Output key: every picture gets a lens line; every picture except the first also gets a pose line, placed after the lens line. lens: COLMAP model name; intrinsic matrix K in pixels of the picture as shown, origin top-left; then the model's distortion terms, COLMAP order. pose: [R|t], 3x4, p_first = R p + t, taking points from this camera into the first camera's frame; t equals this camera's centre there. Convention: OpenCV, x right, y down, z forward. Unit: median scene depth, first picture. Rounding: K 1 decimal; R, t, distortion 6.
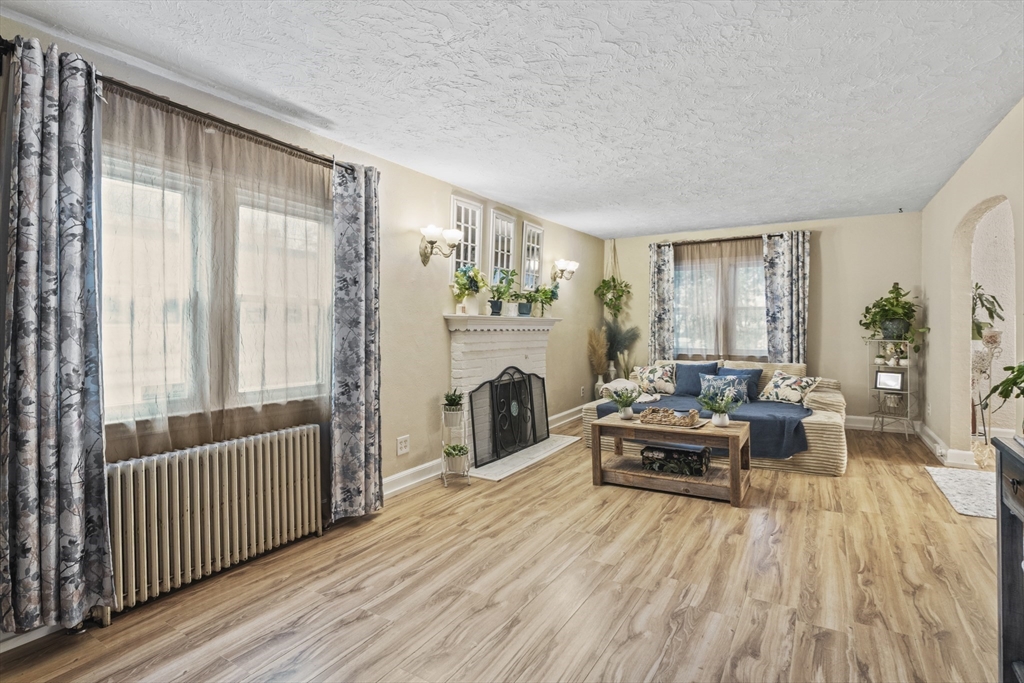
lens RADIAL K [[516.6, 0, 520.0], [0, 516.6, 321.8], [0, 0, 1]] dist [-0.006432, -0.001343]
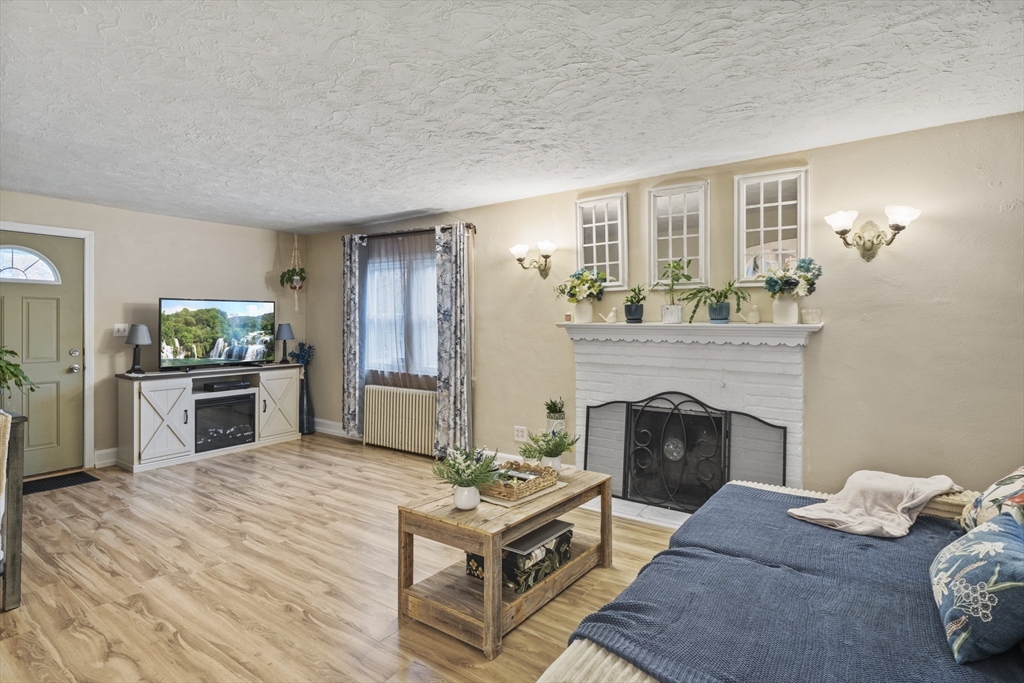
lens RADIAL K [[516.6, 0, 492.3], [0, 516.6, 322.4], [0, 0, 1]] dist [-0.006432, -0.001343]
pose [[-0.113373, -0.009113, -0.993511, 0.936785], [0.002826, 0.999951, -0.009495, -0.006975], [0.993549, -0.003884, -0.113341, 1.046051]]
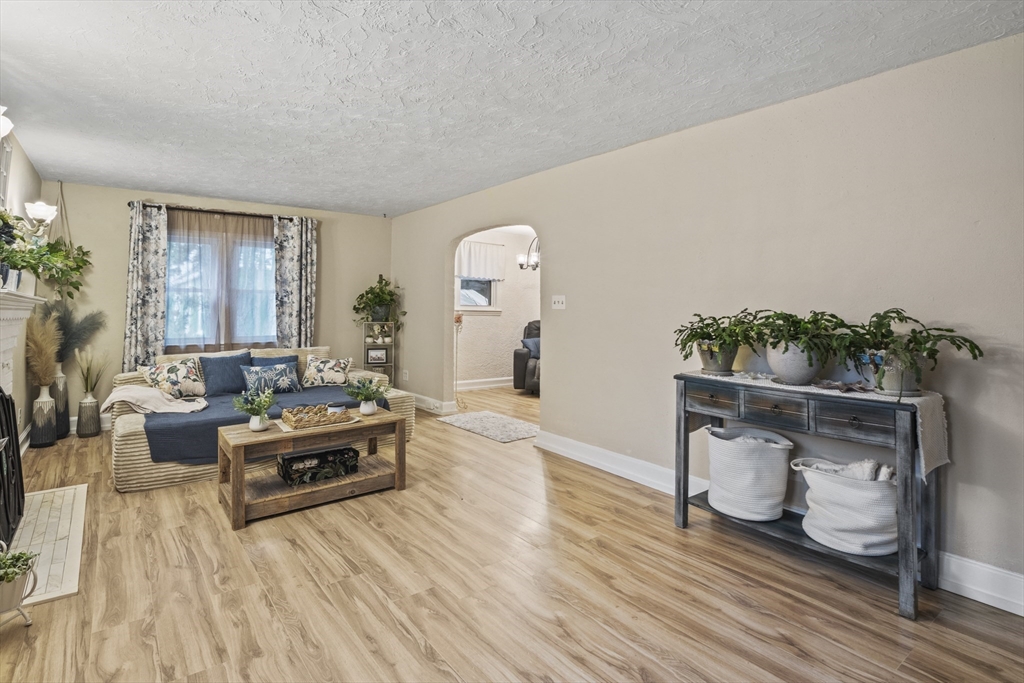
lens RADIAL K [[516.6, 0, 504.2], [0, 516.6, 301.3], [0, 0, 1]] dist [-0.006432, -0.001343]
pose [[0.379903, 0.012868, 0.924937, -0.395852], [-0.007361, 0.999914, -0.010888, -0.002635], [-0.924997, -0.002673, 0.379965, 0.376347]]
